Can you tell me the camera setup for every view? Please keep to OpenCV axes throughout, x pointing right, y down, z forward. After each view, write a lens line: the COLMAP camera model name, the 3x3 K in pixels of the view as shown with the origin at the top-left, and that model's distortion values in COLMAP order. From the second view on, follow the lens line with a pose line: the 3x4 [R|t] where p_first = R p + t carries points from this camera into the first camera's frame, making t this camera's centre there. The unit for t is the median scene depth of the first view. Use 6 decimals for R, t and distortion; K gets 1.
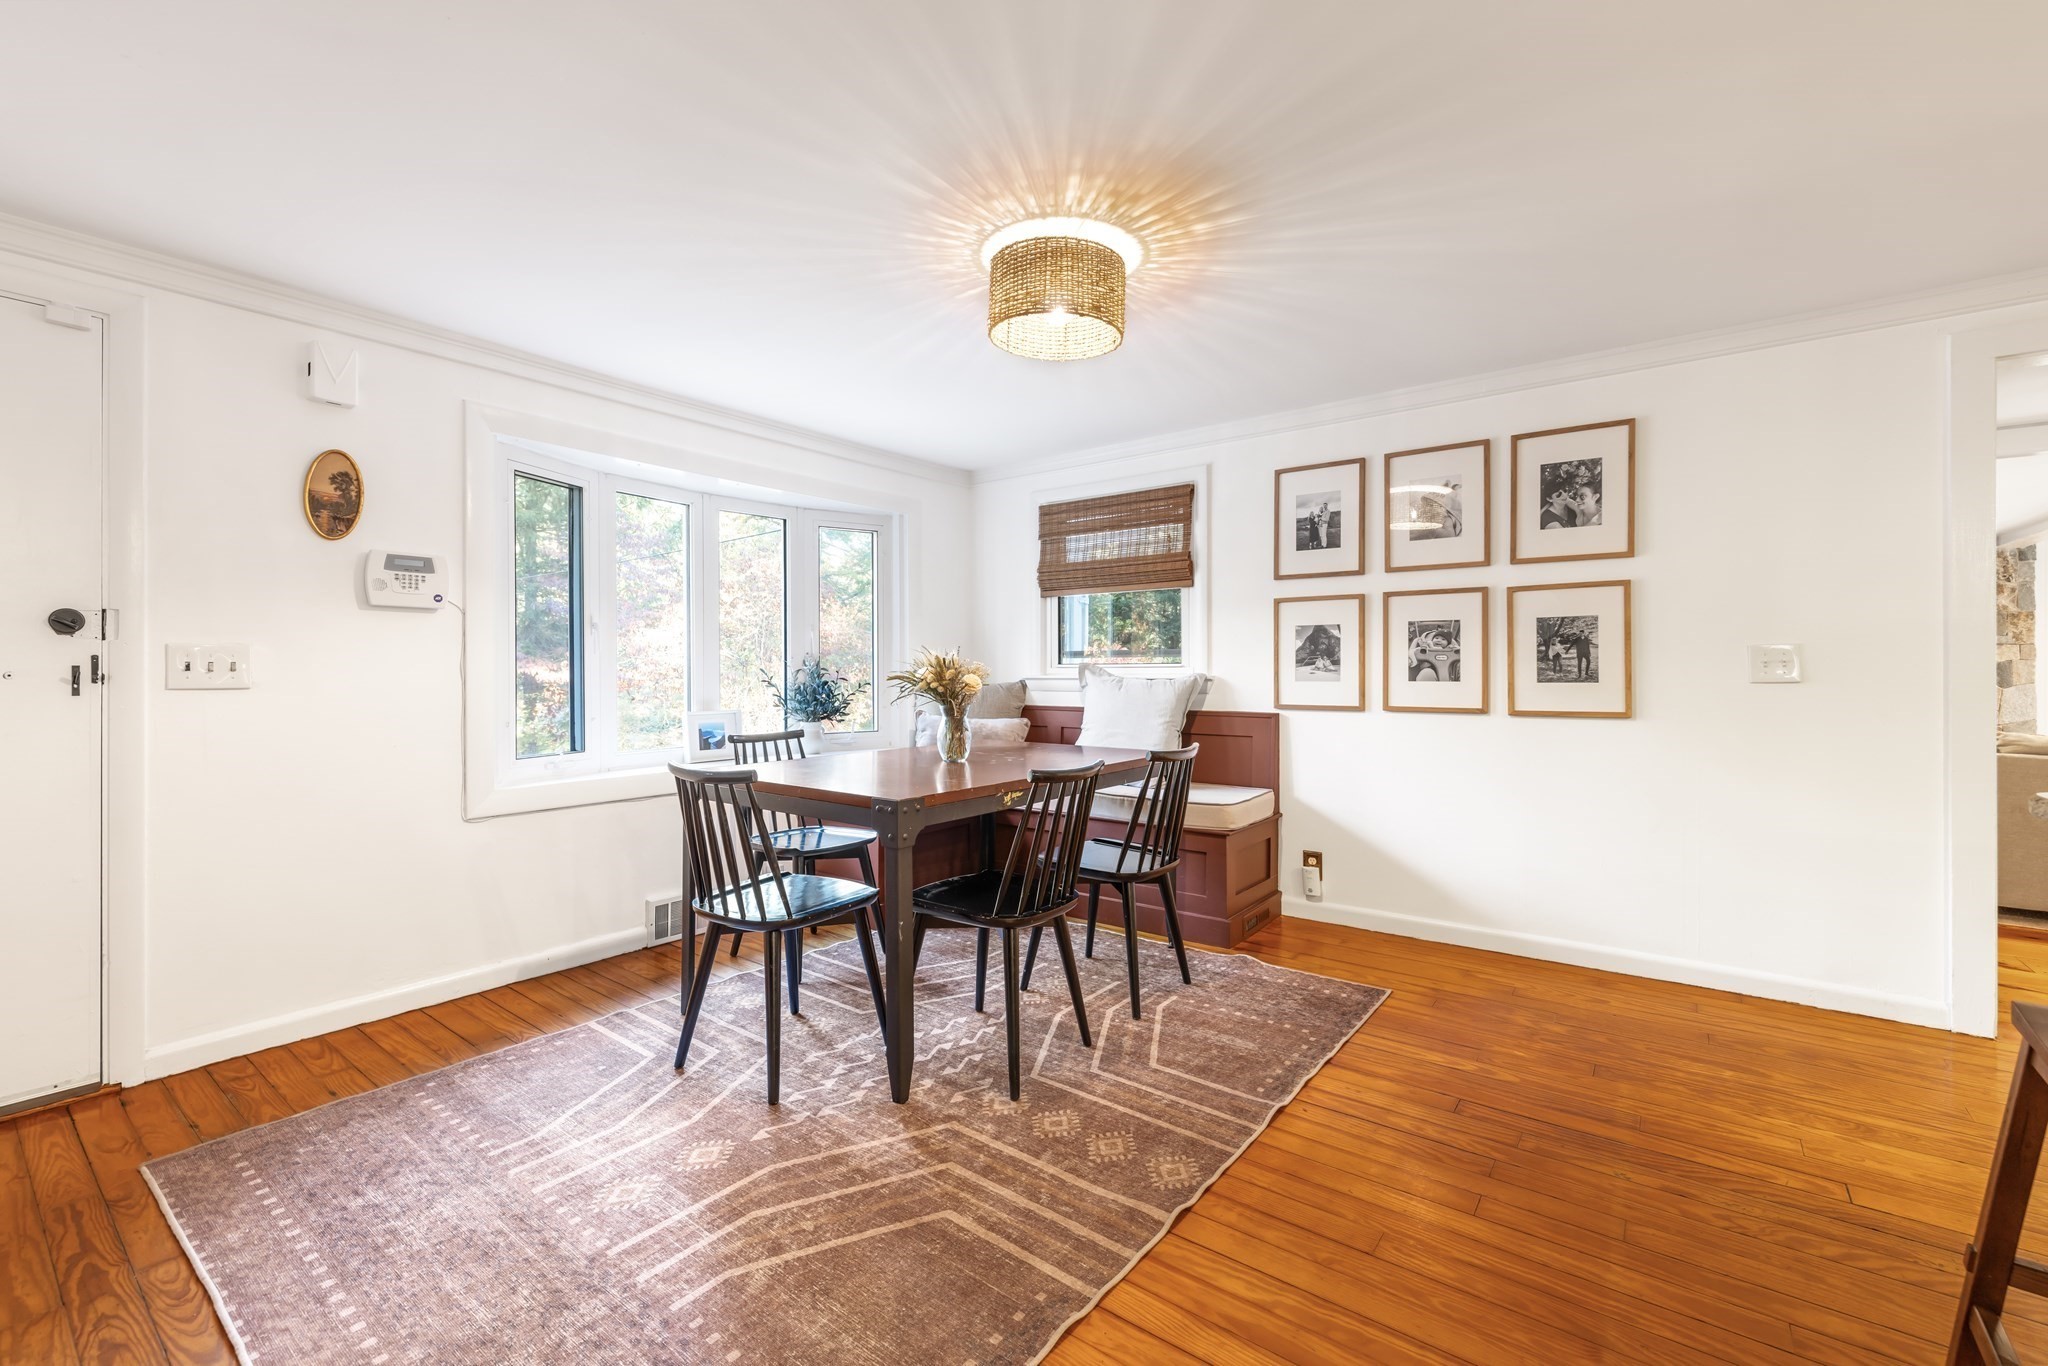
lens RADIAL K [[858.1, 0, 1023.3], [0, 858.1, 675.3], [0, 0, 1]] dist [-0.001012, 0.000153]
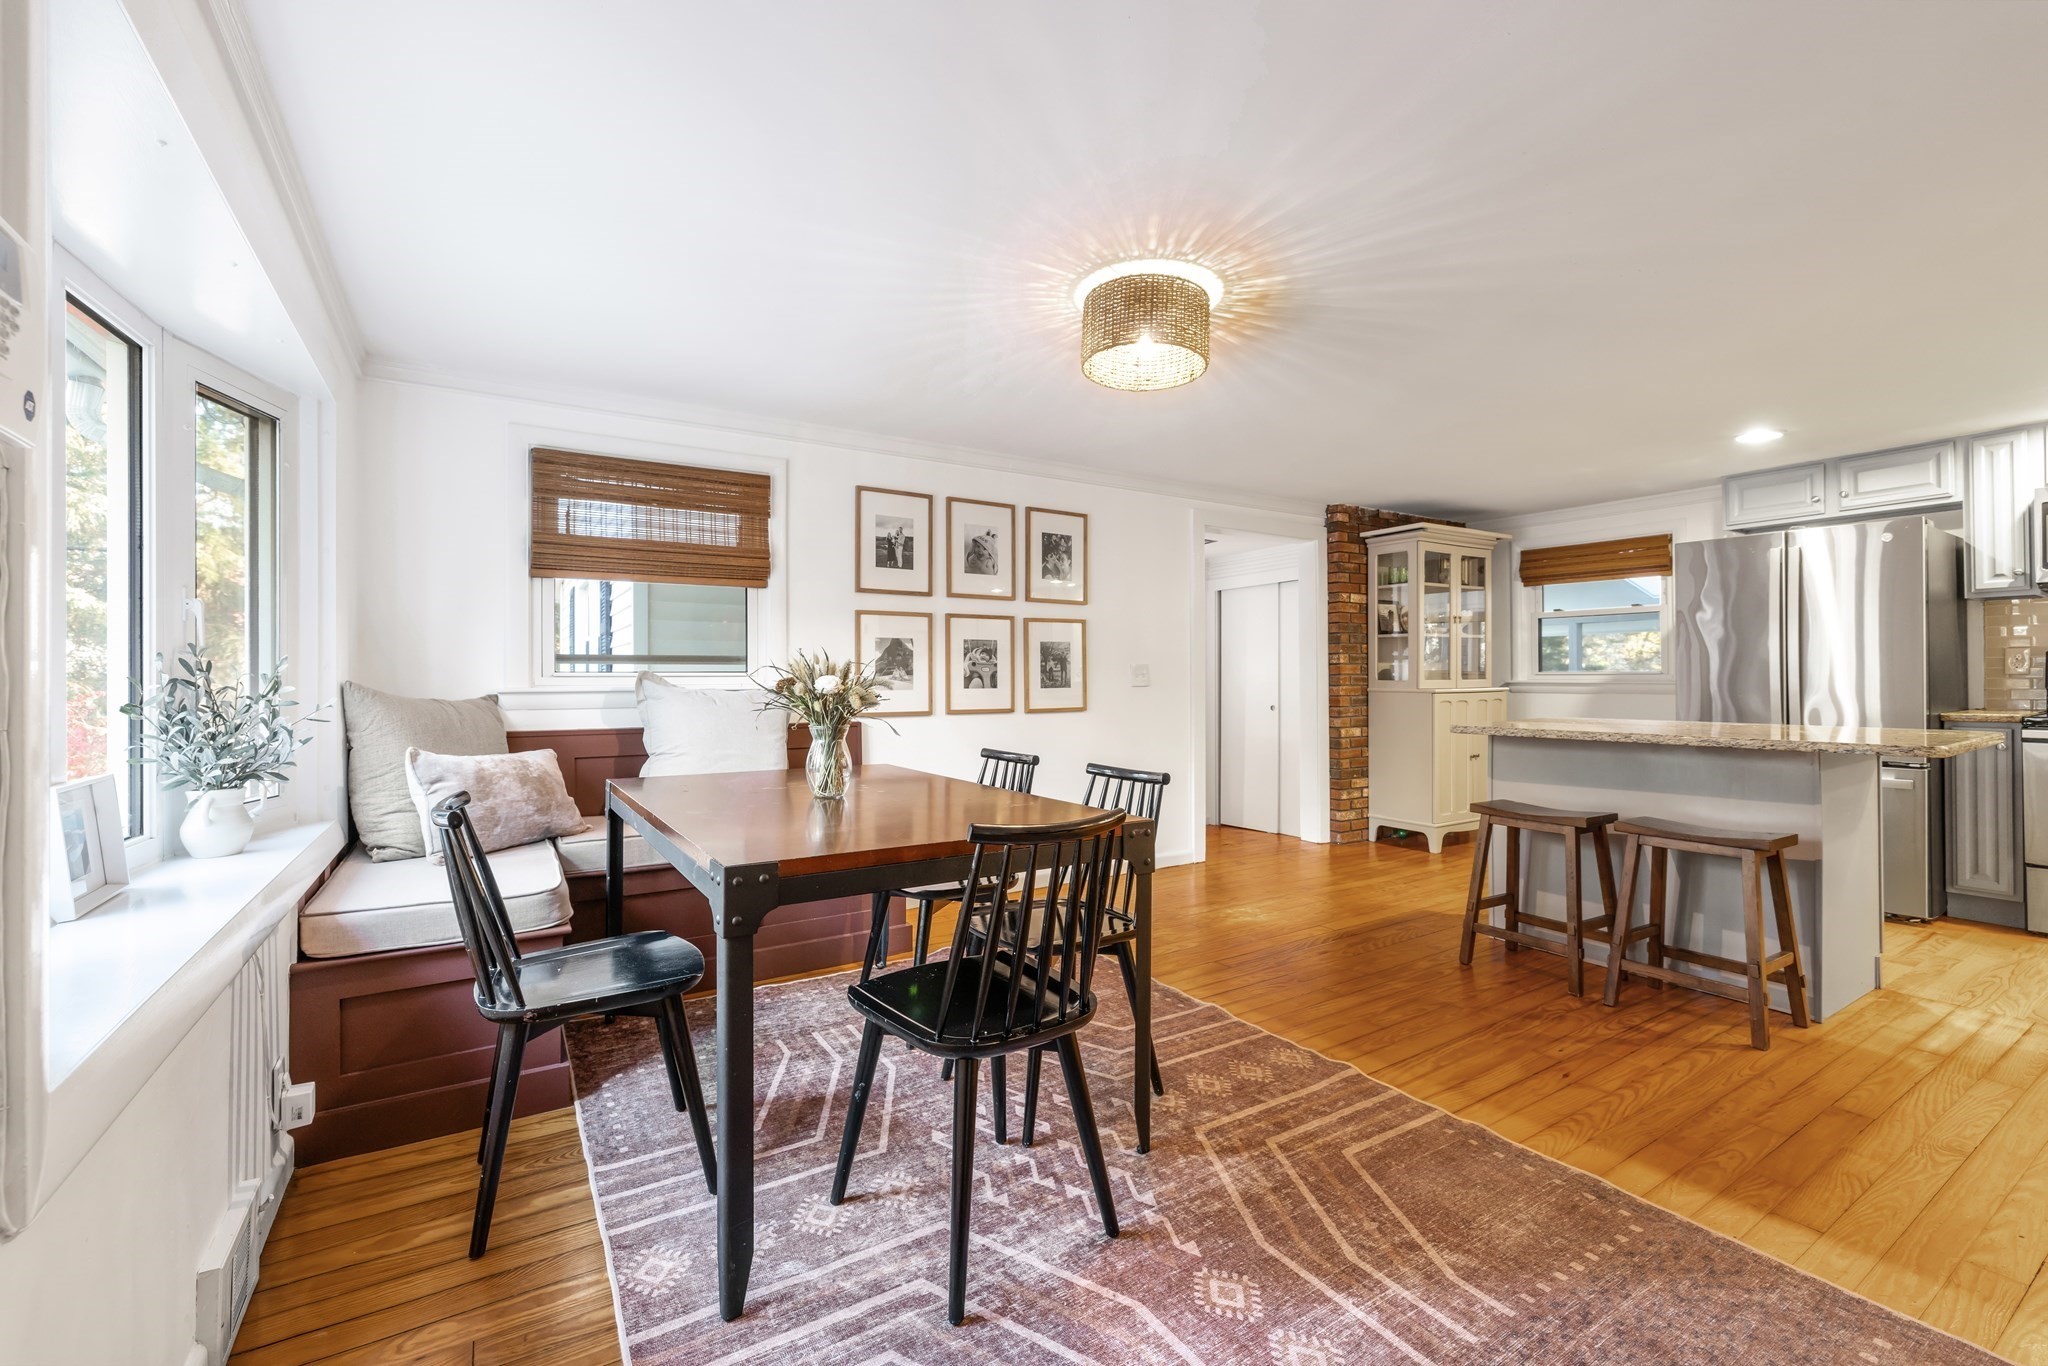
lens RADIAL K [[858.1, 0, 1023.3], [0, 858.1, 675.3], [0, 0, 1]] dist [-0.001012, 0.000153]
pose [[0.347939, 0.004592, 0.937506, -0.707357], [0.007760, 0.999940, -0.007778, -0.001966], [-0.937485, 0.009982, 0.347883, 0.538542]]
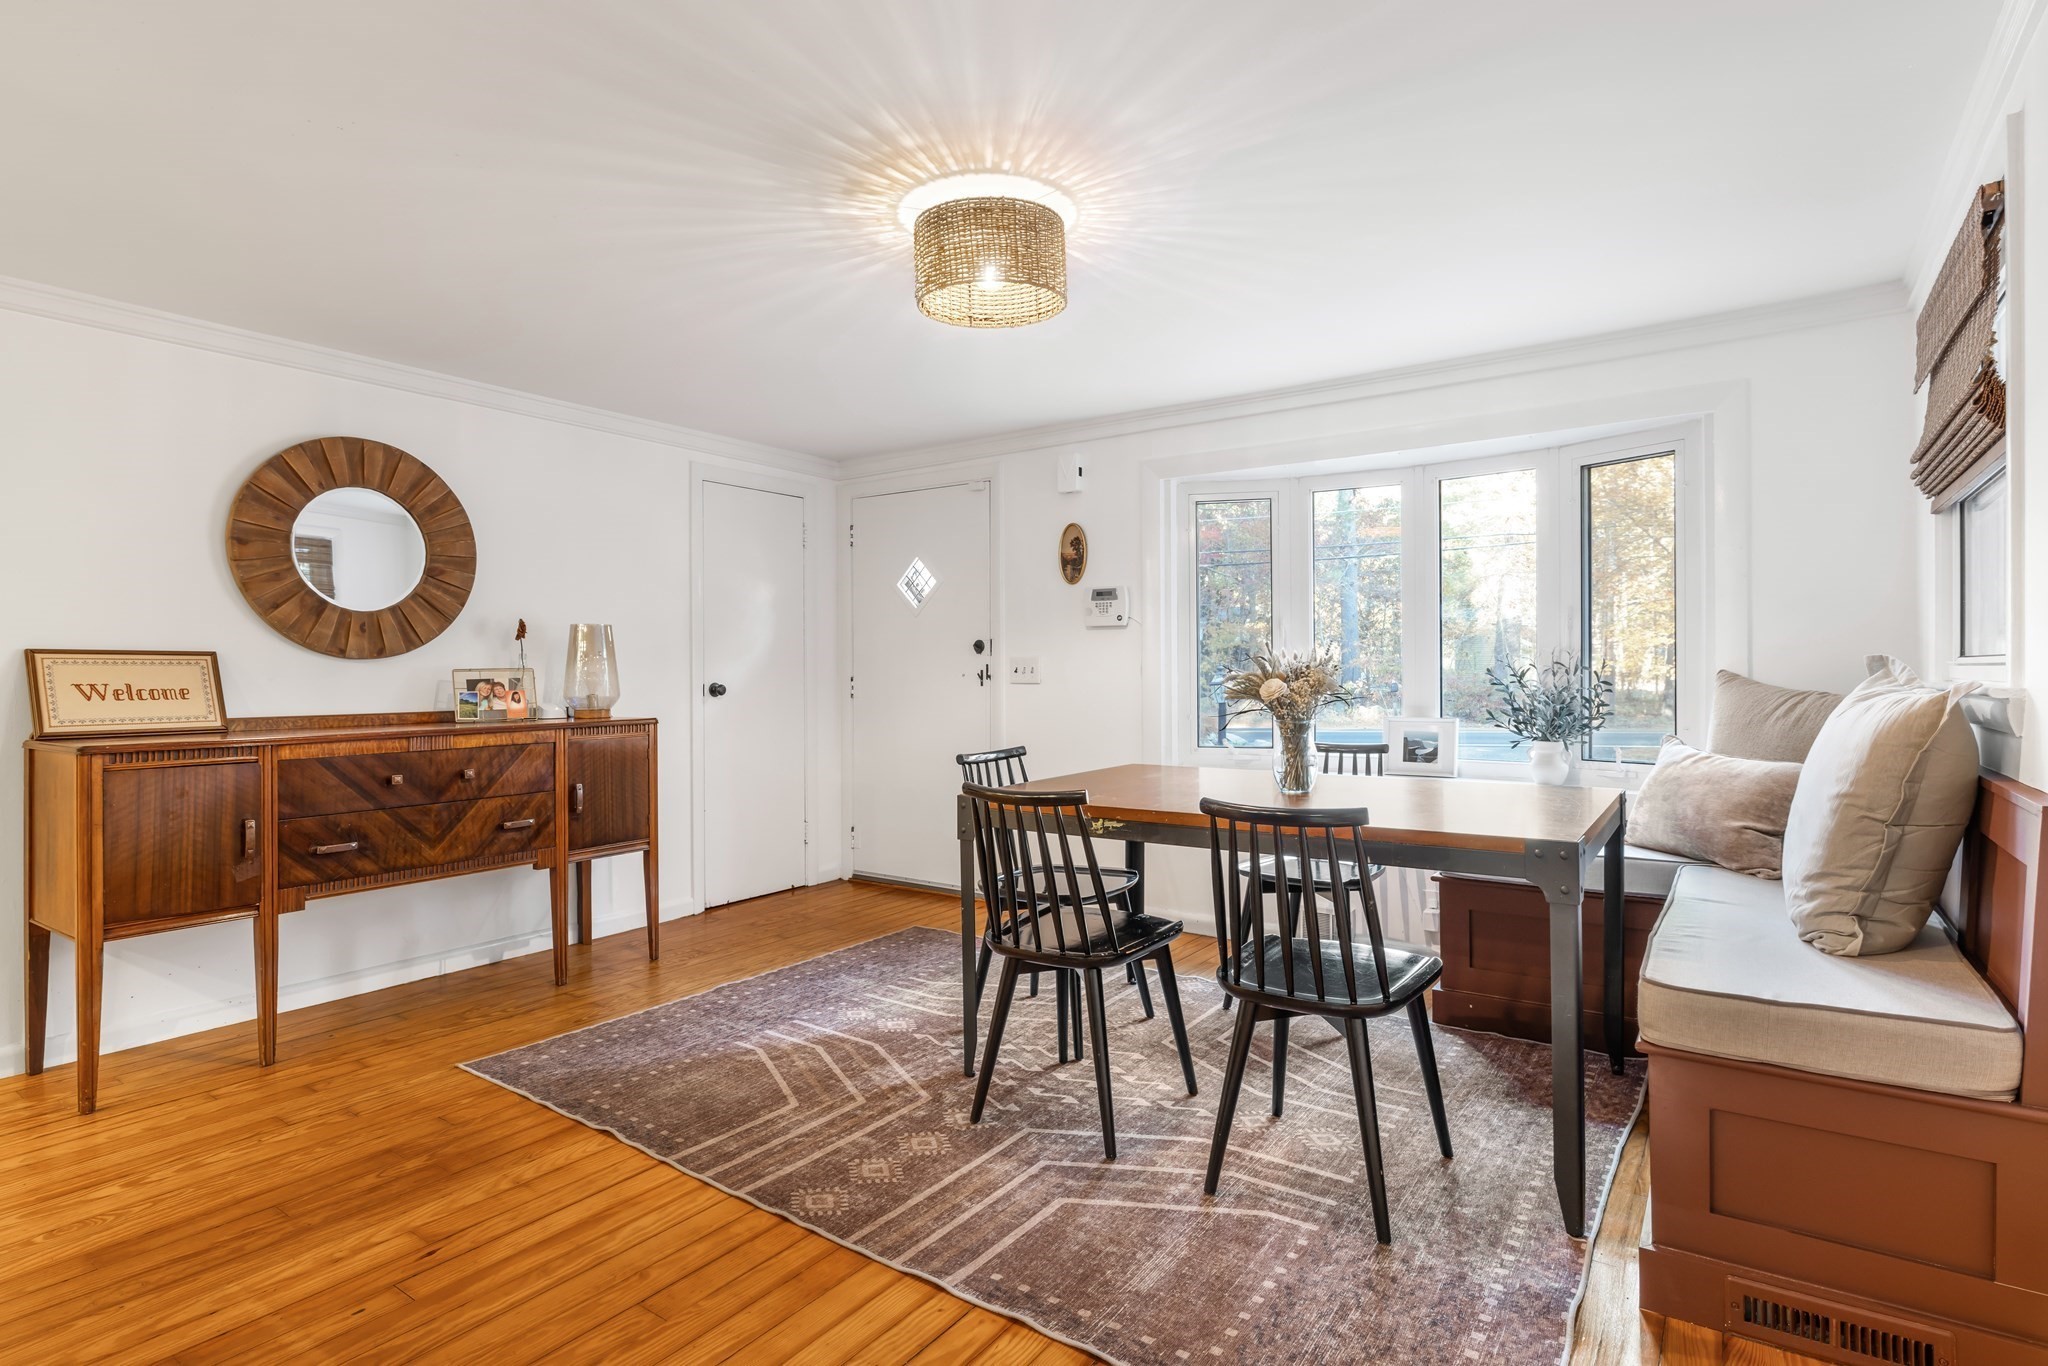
lens RADIAL K [[1021.4, 0, 1058.1], [0, 1021.4, 676.5], [0, 0, 1]] dist [-0.014499, -0.000534]
pose [[0.058083, 0.007385, -0.998284, 0.771414], [0.001146, 0.999971, 0.007464, -0.009345], [0.998311, -0.001577, 0.058073, 0.701257]]
